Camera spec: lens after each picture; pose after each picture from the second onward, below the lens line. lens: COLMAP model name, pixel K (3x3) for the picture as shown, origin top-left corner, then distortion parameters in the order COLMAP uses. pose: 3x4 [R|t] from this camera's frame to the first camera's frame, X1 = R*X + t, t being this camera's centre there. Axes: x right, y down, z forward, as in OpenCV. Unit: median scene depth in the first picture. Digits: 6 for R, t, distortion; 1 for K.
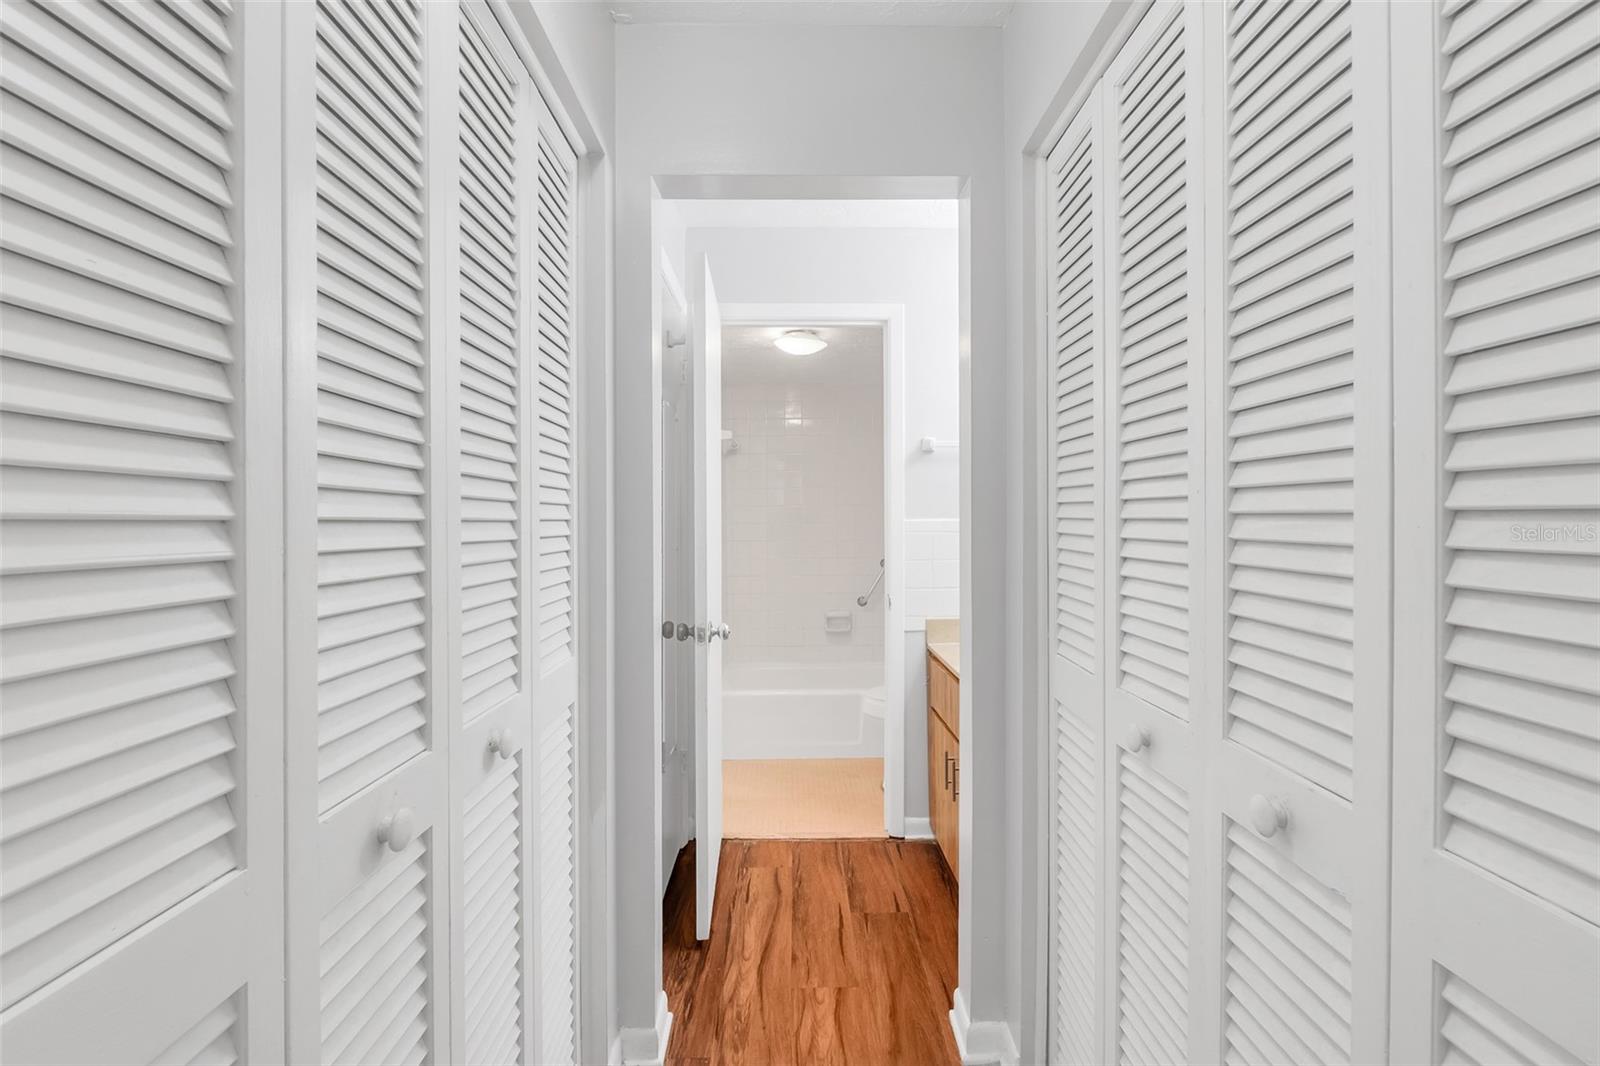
lens RADIAL K [[636.8, 0, 800.0], [0, 636.8, 533.0], [0, 0, 1]] dist [-0.000147, 0.000015]
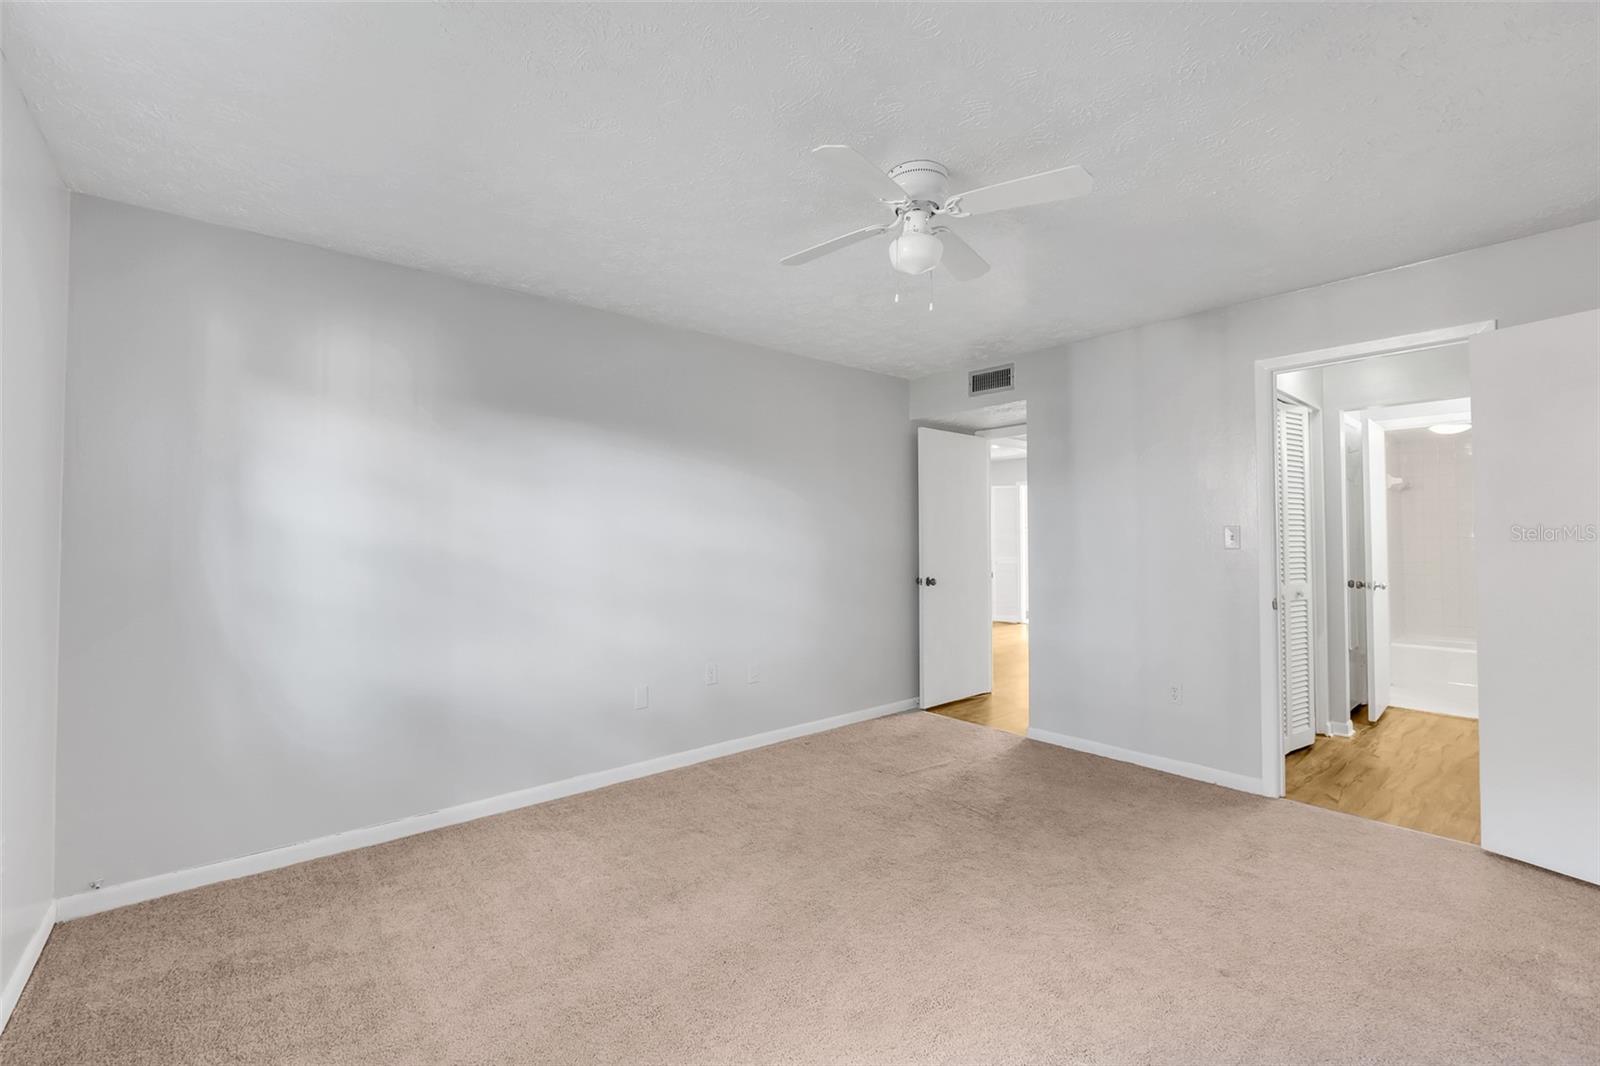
lens RADIAL K [[674.6, 0, 797.7], [0, 674.6, 524.0], [0, 0, 1]] dist [-0.009146, 0.000043]
pose [[0.631647, -0.014363, -0.775123, 0.315100], [-0.007245, 0.999675, -0.024428, 0.006028], [0.775222, 0.021046, 0.631338, -1.602329]]
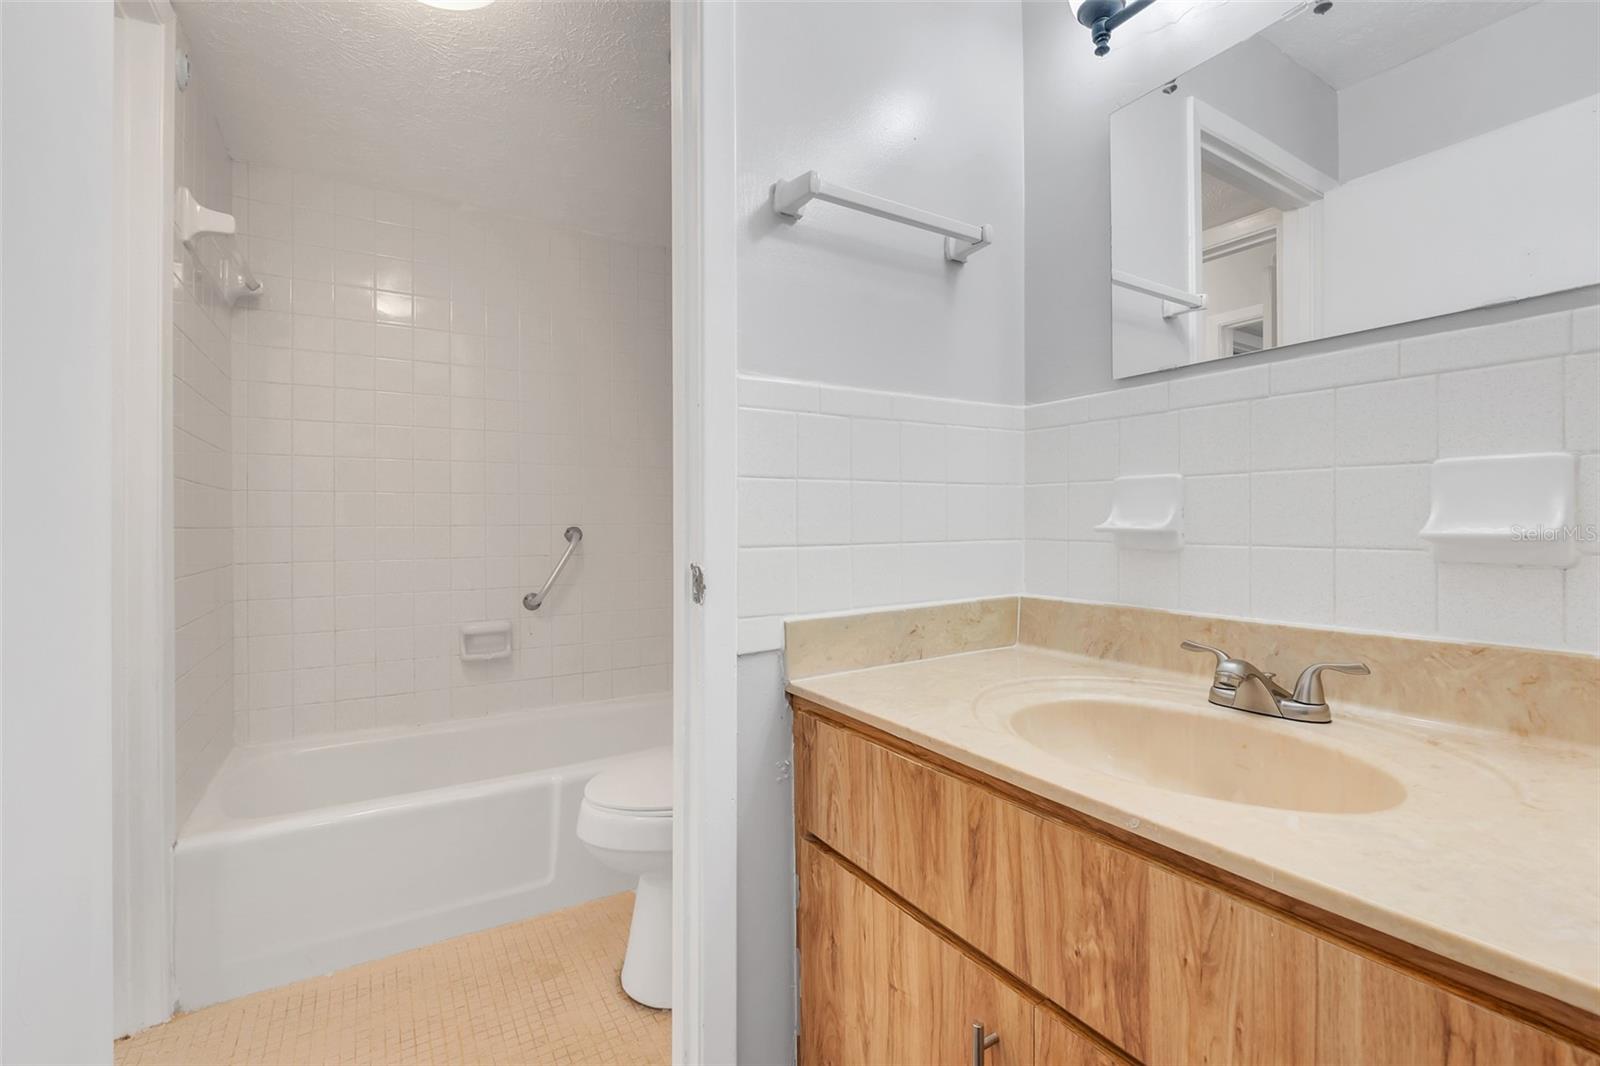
lens RADIAL K [[674.6, 0, 797.7], [0, 674.6, 524.0], [0, 0, 1]] dist [-0.009146, 0.000043]
pose [[0.854618, 0.004538, 0.519237, -0.022633], [0.001537, 0.999935, -0.011270, 0.077744], [-0.519254, 0.010429, 0.854556, 0.625200]]
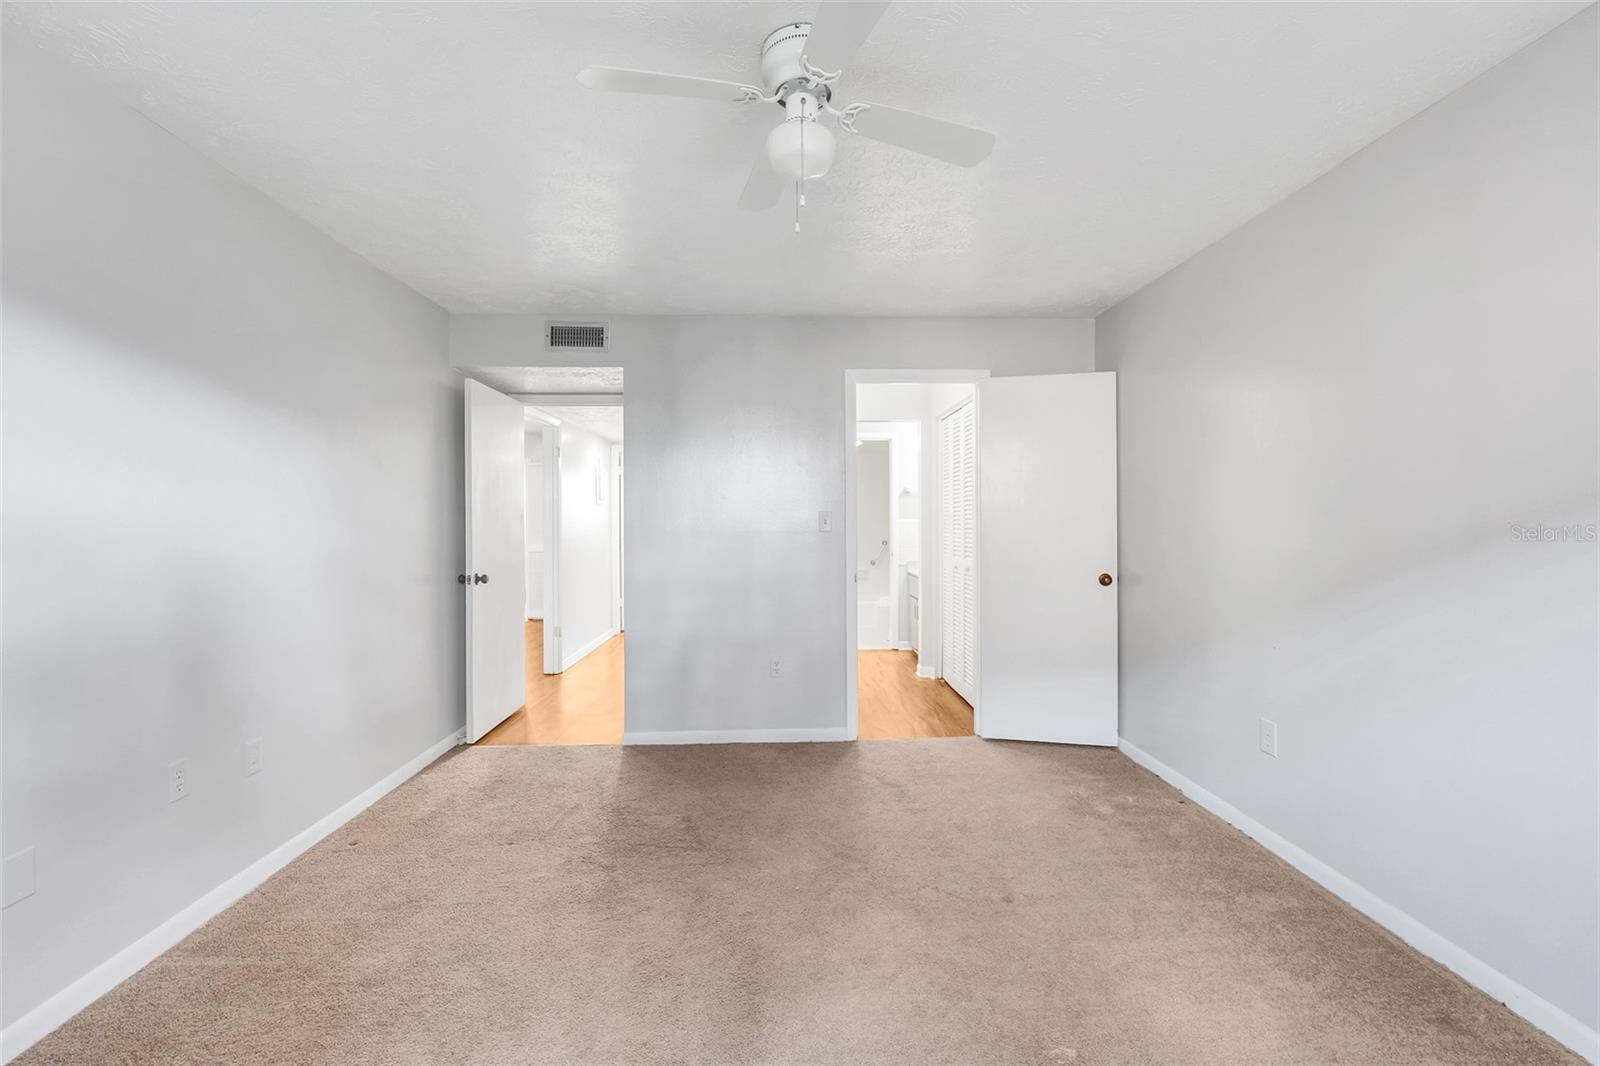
lens RADIAL K [[674.6, 0, 797.7], [0, 674.6, 524.0], [0, 0, 1]] dist [-0.009146, 0.000043]
pose [[0.999565, -0.000686, 0.029480, -0.302850], [0.000865, 0.999981, -0.006071, 0.008249], [-0.029476, 0.006094, 0.999547, -1.608329]]
